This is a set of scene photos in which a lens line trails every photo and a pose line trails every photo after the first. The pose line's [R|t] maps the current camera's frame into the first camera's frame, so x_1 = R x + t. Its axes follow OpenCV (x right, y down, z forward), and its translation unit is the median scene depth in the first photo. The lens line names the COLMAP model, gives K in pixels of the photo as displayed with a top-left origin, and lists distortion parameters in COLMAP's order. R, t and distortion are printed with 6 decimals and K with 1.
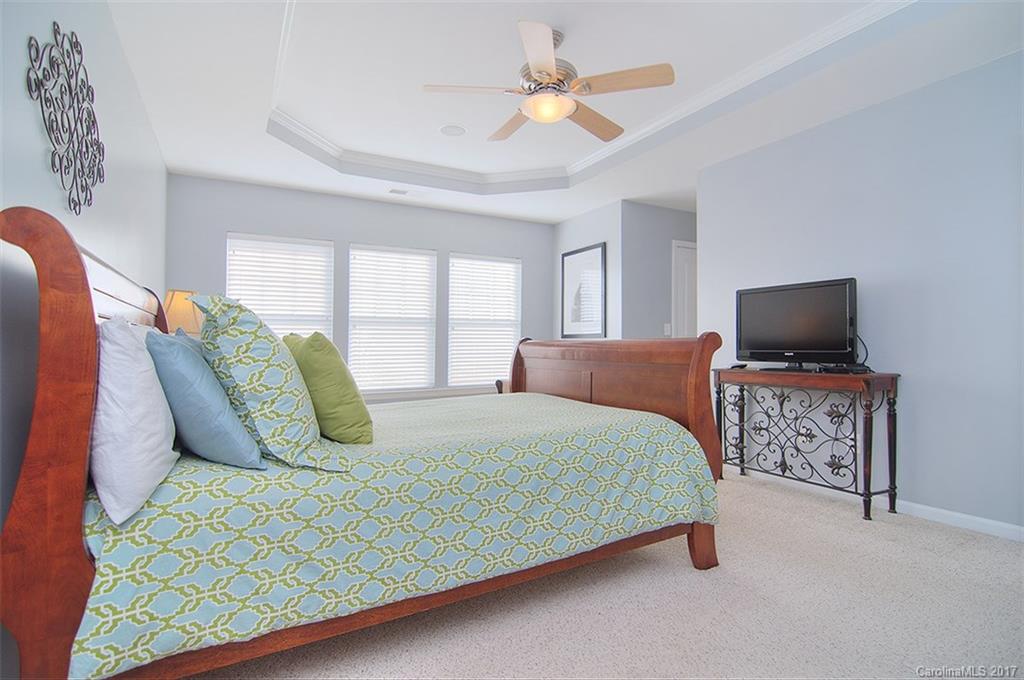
lens RADIAL K [[493.5, 0, 512.7], [0, 493.5, 337.6], [0, 0, 1]] dist [-0.012666, -0.000257]
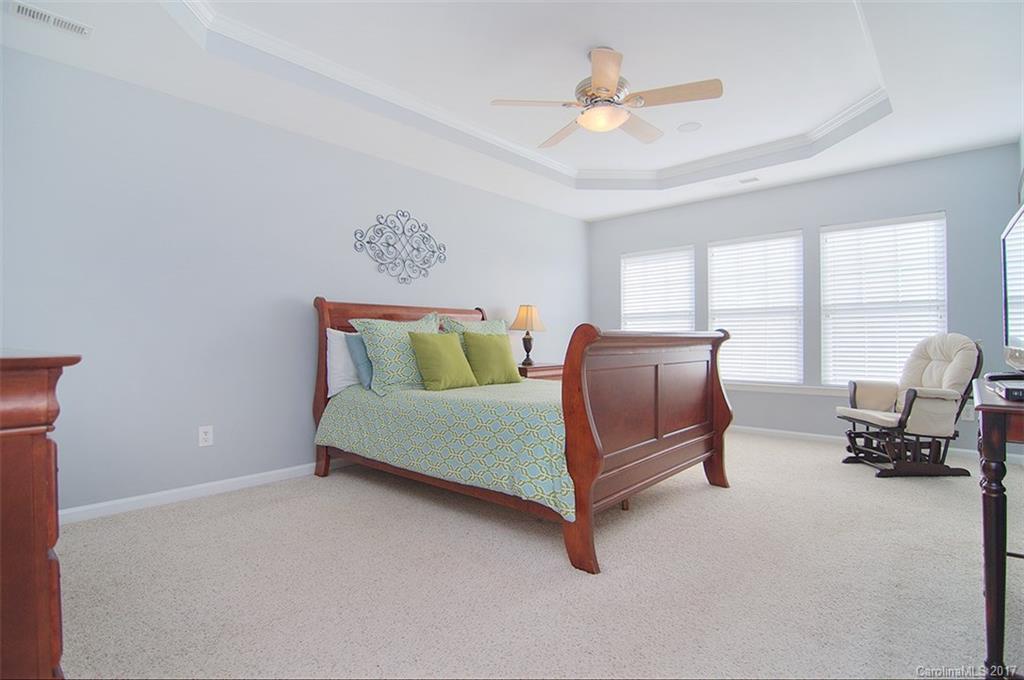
lens RADIAL K [[493.5, 0, 512.7], [0, 493.5, 337.6], [0, 0, 1]] dist [-0.012666, -0.000257]
pose [[0.311078, 0.001063, -0.950384, 0.573319], [0.016525, 0.999842, 0.006527, 0.003182], [0.950241, -0.017735, 0.311012, 0.255001]]
